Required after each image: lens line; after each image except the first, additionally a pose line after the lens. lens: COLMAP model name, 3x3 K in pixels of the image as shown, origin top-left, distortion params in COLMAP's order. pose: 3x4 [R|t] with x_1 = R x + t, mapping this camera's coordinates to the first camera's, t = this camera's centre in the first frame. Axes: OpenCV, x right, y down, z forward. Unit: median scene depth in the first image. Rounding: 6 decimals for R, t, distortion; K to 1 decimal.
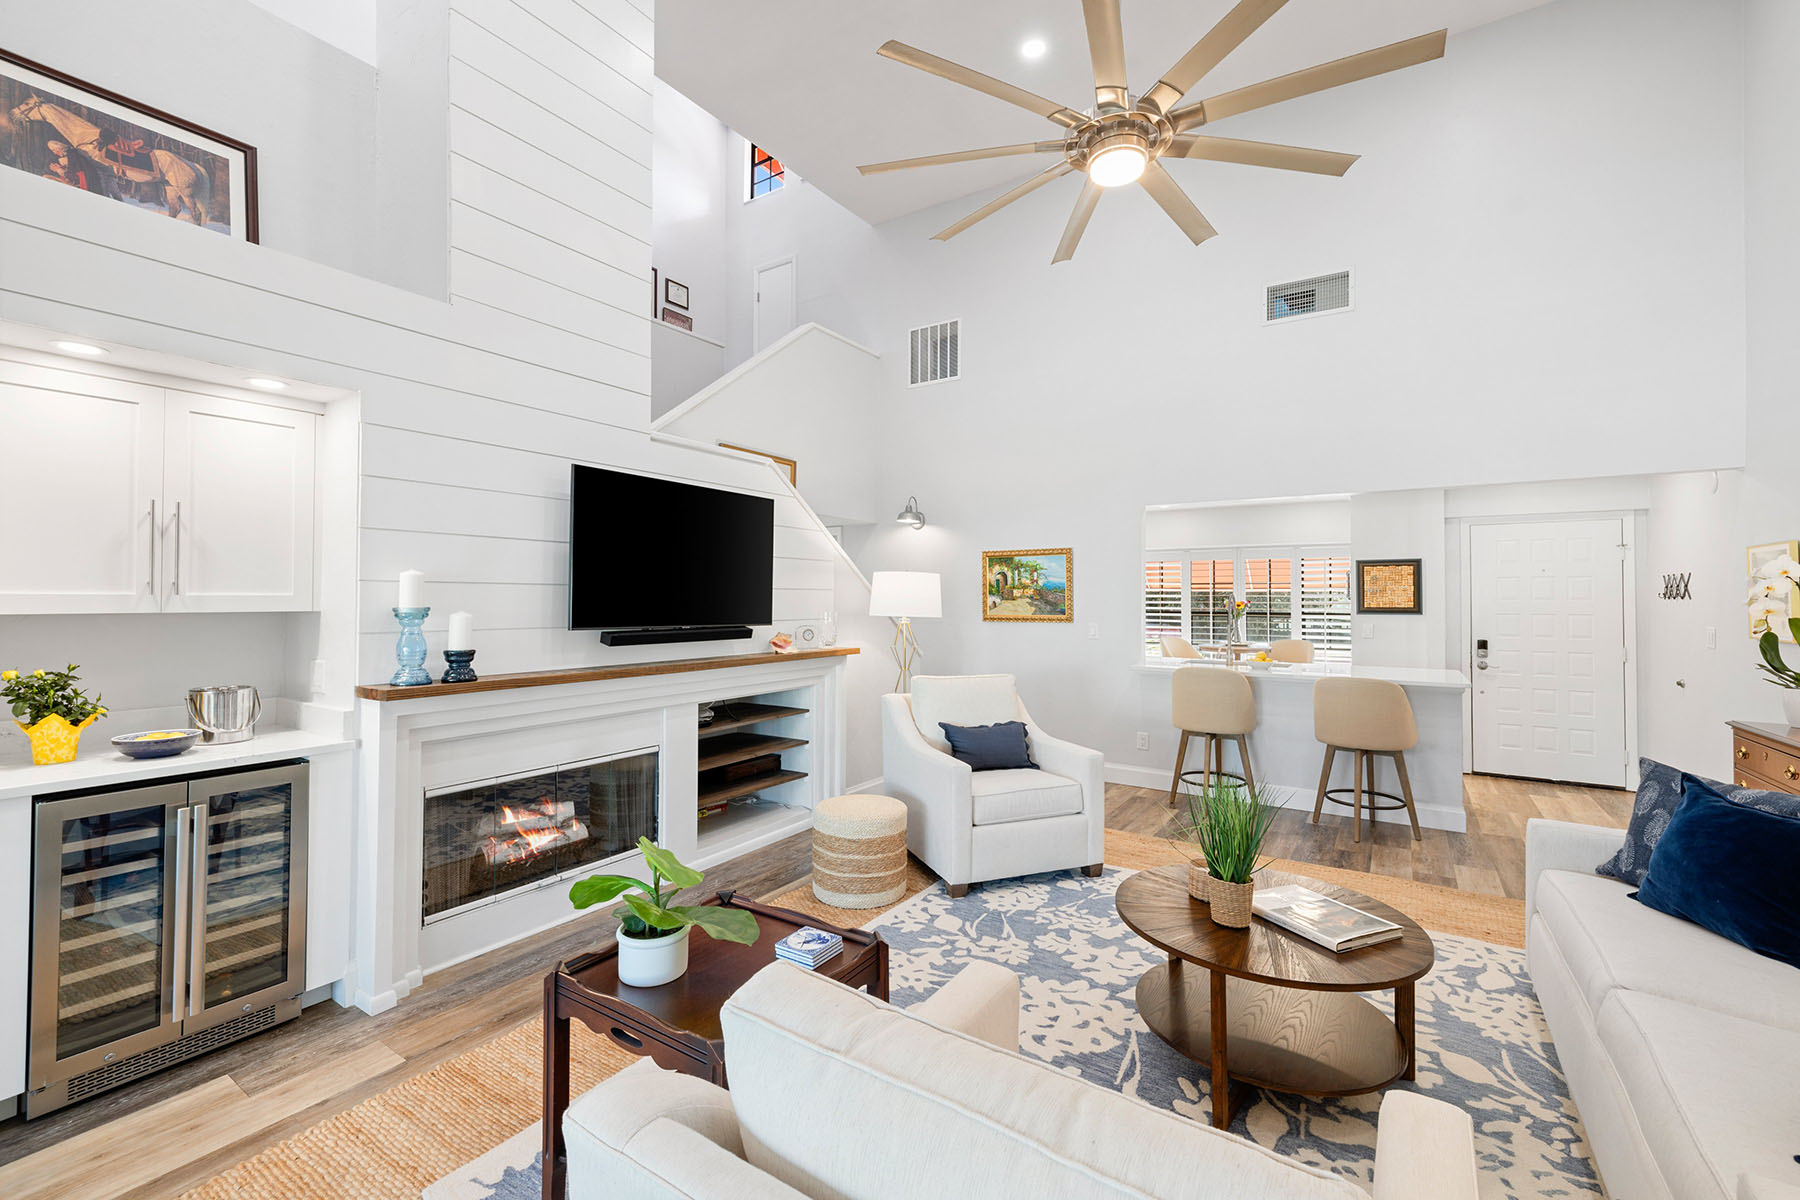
lens RADIAL K [[752.1, 0, 895.7], [0, 752.1, 586.7], [0, 0, 1]] dist [0.001091, 0.000207]
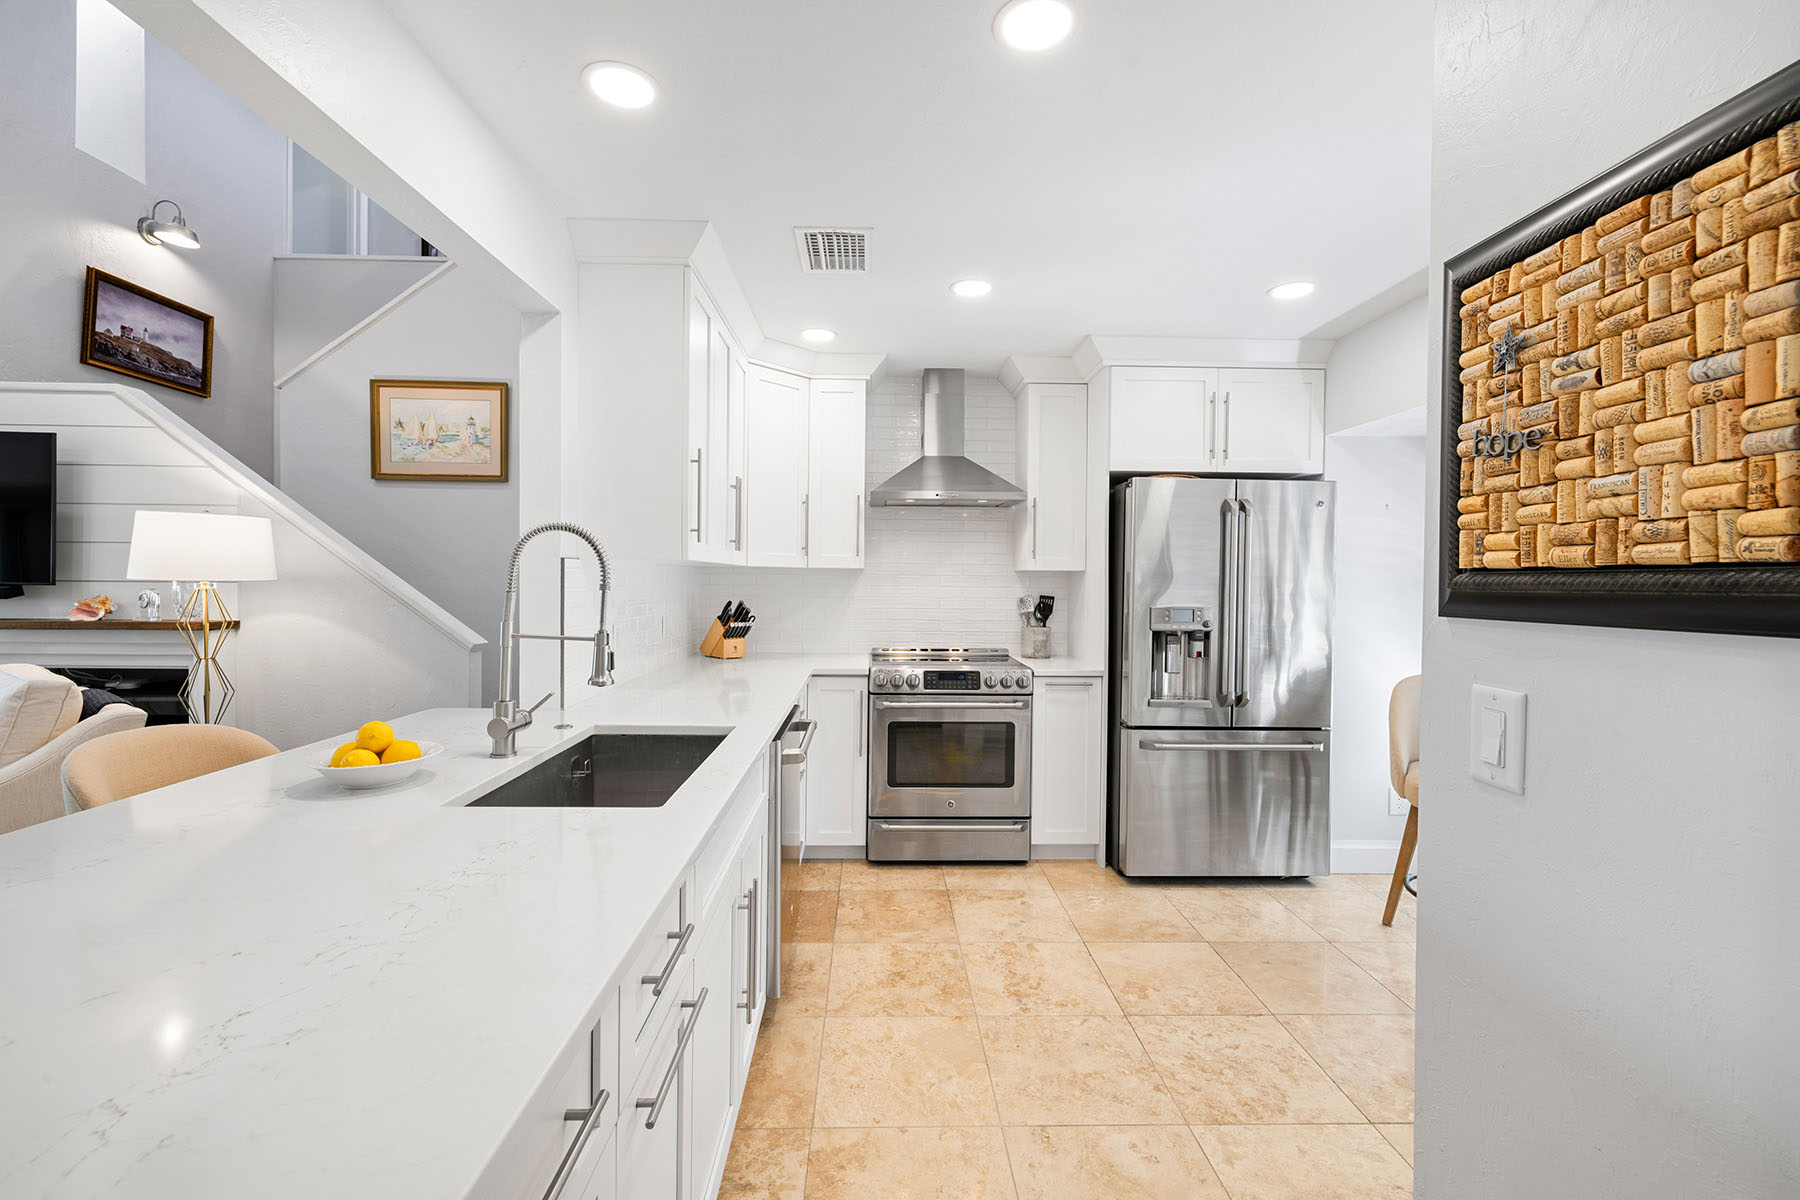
lens RADIAL K [[752.1, 0, 895.7], [0, 752.1, 586.7], [0, 0, 1]] dist [0.001091, 0.000207]
pose [[0.577590, 0.010885, -0.816254, 1.432664], [0.004483, 0.999854, 0.016506, 0.059242], [0.816314, -0.013193, 0.577457, 1.745654]]
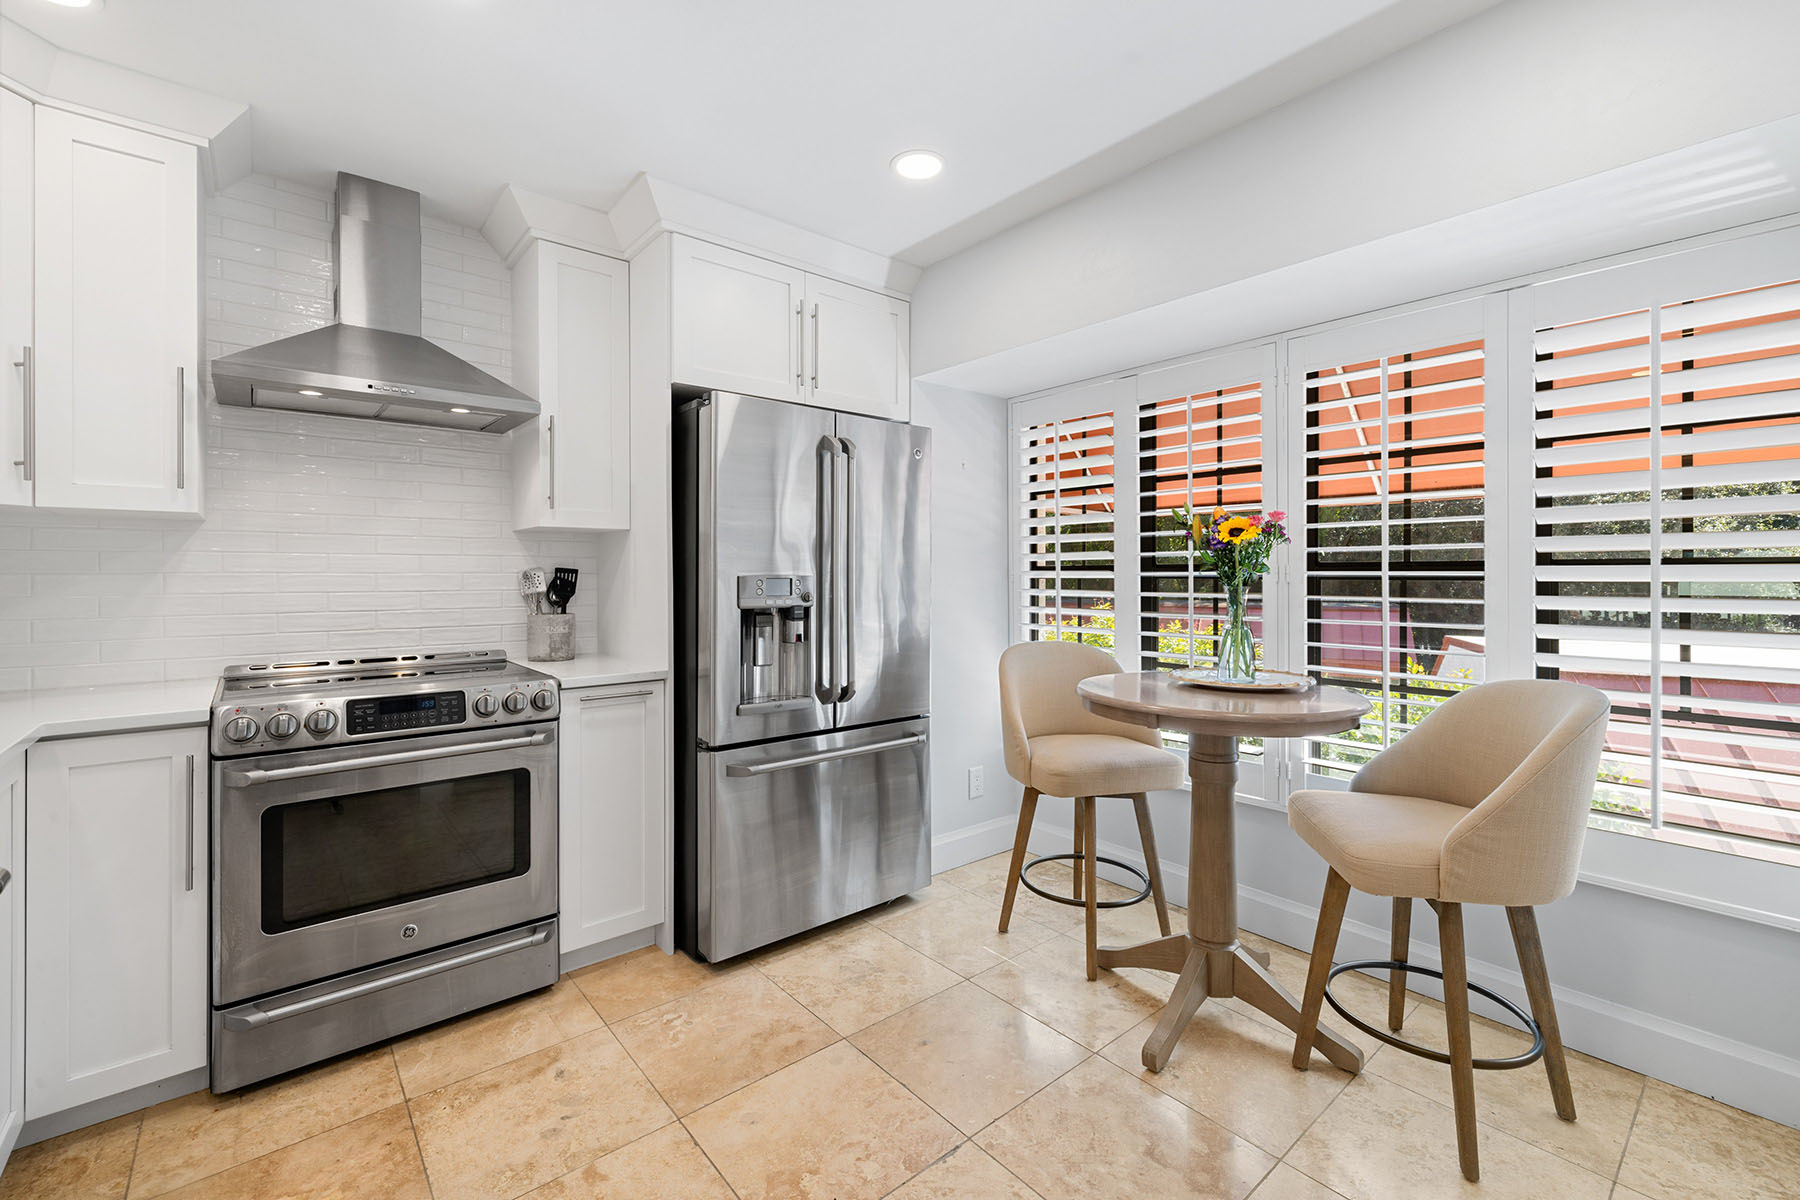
lens RADIAL K [[758.8, 0, 898.4], [0, 758.8, 577.5], [0, 0, 1]] dist [0.000266, 0.000162]
pose [[0.960119, -0.002886, -0.279578, 1.141638], [0.008071, 0.999816, 0.017396, 0.096917], [0.279476, -0.018958, 0.959965, 1.964582]]
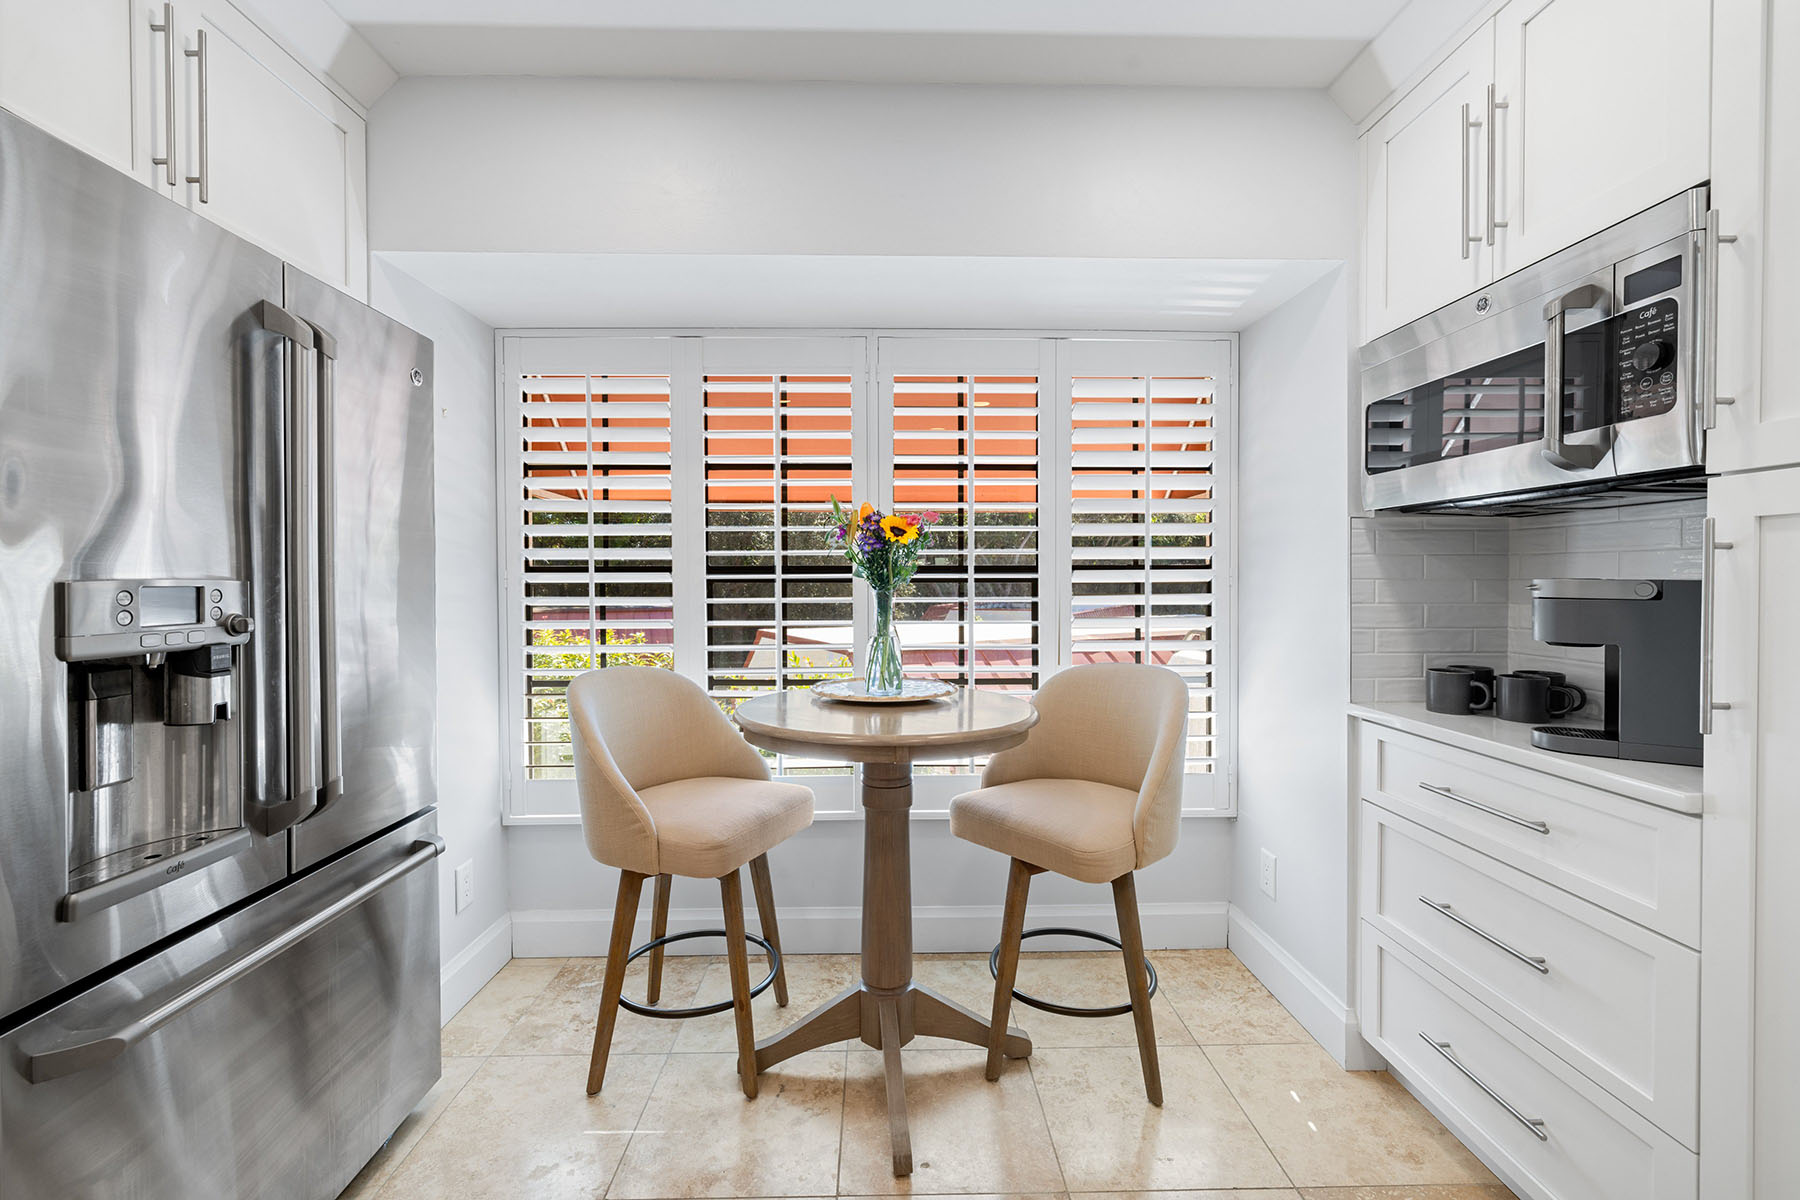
lens RADIAL K [[752.1, 0, 895.7], [0, 752.1, 586.7], [0, 0, 1]] dist [0.001091, 0.000207]
pose [[0.820996, -0.012268, 0.570802, 0.878190], [-0.004039, 0.999619, 0.027294, 0.099564], [-0.570920, -0.024714, 0.820634, 2.201974]]
